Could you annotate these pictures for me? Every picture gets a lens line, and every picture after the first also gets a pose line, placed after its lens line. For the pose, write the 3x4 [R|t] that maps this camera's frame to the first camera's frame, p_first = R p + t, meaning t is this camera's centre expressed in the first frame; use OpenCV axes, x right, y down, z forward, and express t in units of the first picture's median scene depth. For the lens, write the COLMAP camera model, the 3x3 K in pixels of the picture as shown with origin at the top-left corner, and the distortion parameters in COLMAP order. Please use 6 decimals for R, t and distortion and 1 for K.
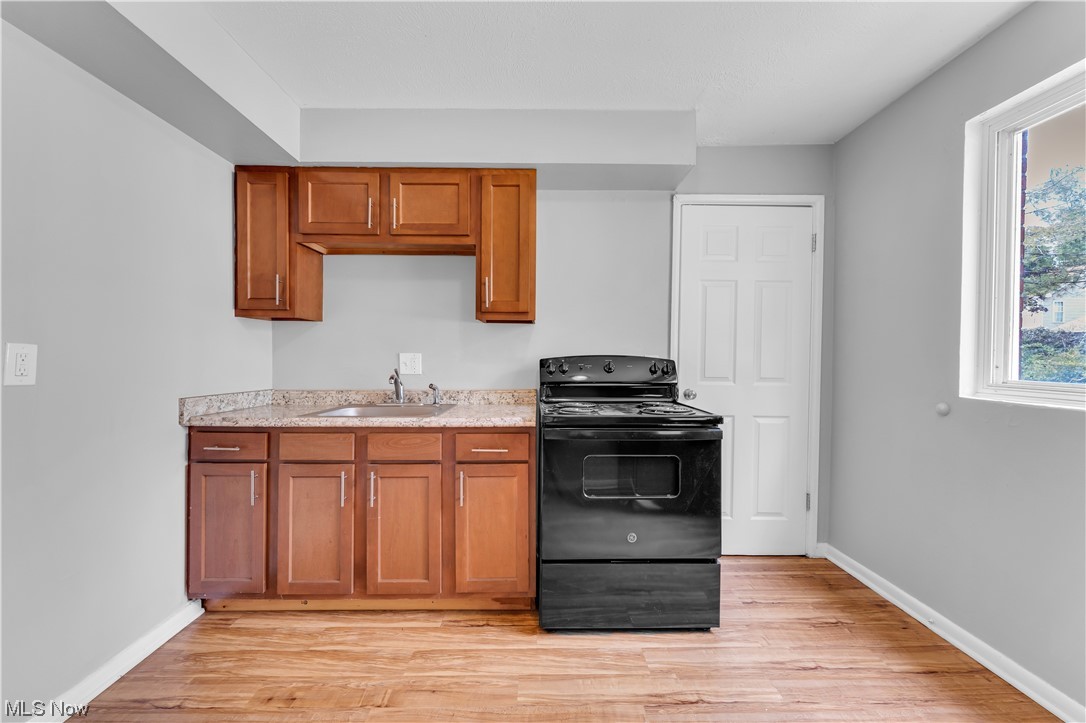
lens RADIAL K [[435.9, 0, 543.0], [0, 435.9, 361.5], [0, 0, 1]] dist [-0.000571, -0.000007]
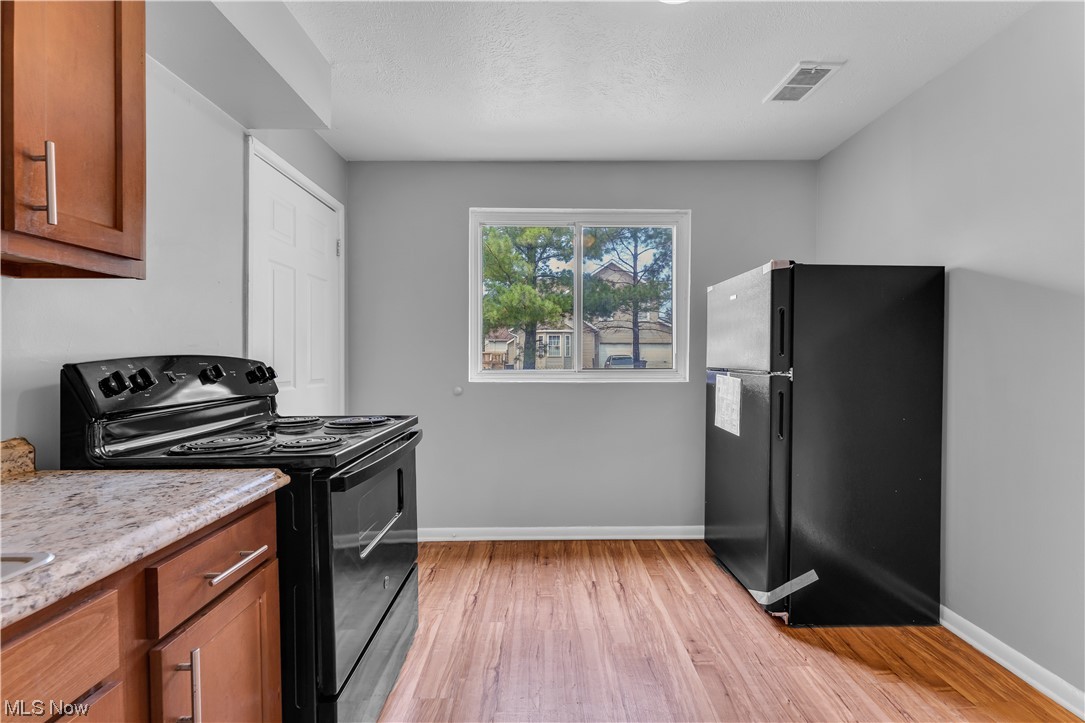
lens RADIAL K [[449.6, 0, 529.4], [0, 449.6, 360.2], [0, 0, 1]] dist [0.002360, -0.000100]
pose [[0.009241, -0.011993, 0.999885, -0.604095], [0.012245, 0.999854, 0.011880, -0.011771], [-0.999882, 0.012134, 0.009387, 0.705158]]
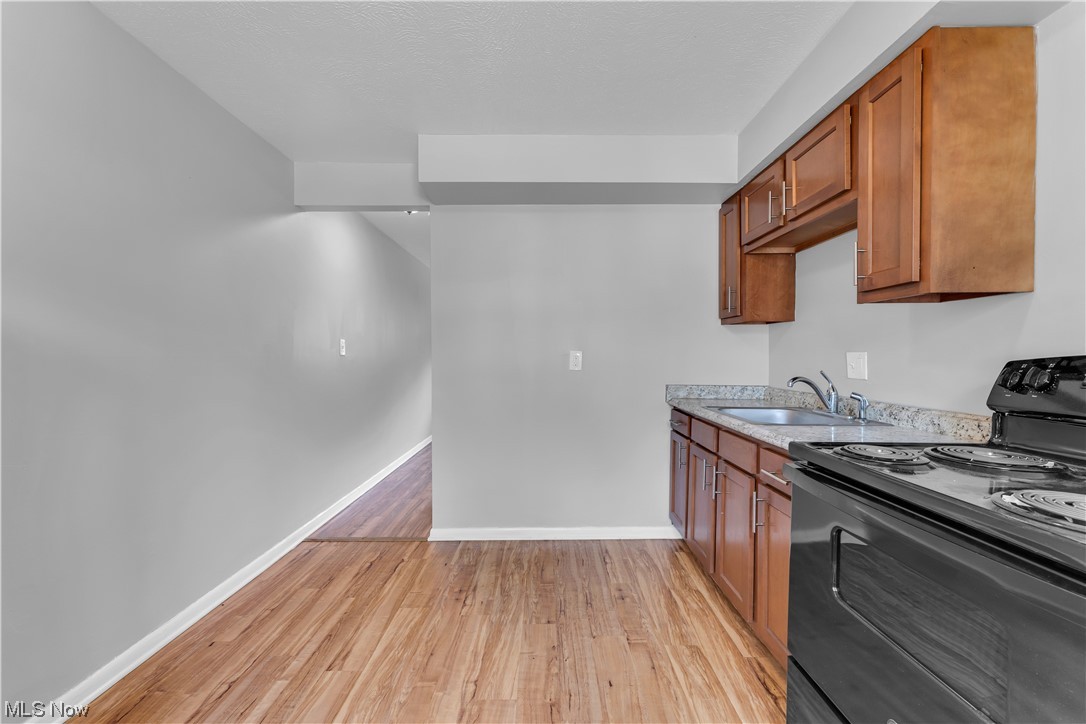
lens RADIAL K [[435.9, 0, 543.0], [0, 435.9, 362.0], [0, 0, 1]] dist [-0.000571, -0.000007]
pose [[-0.007833, 0.012256, -0.999894, 0.693801], [-0.009837, 0.999876, 0.012333, -0.007852], [0.999921, 0.009932, -0.007711, 0.616893]]
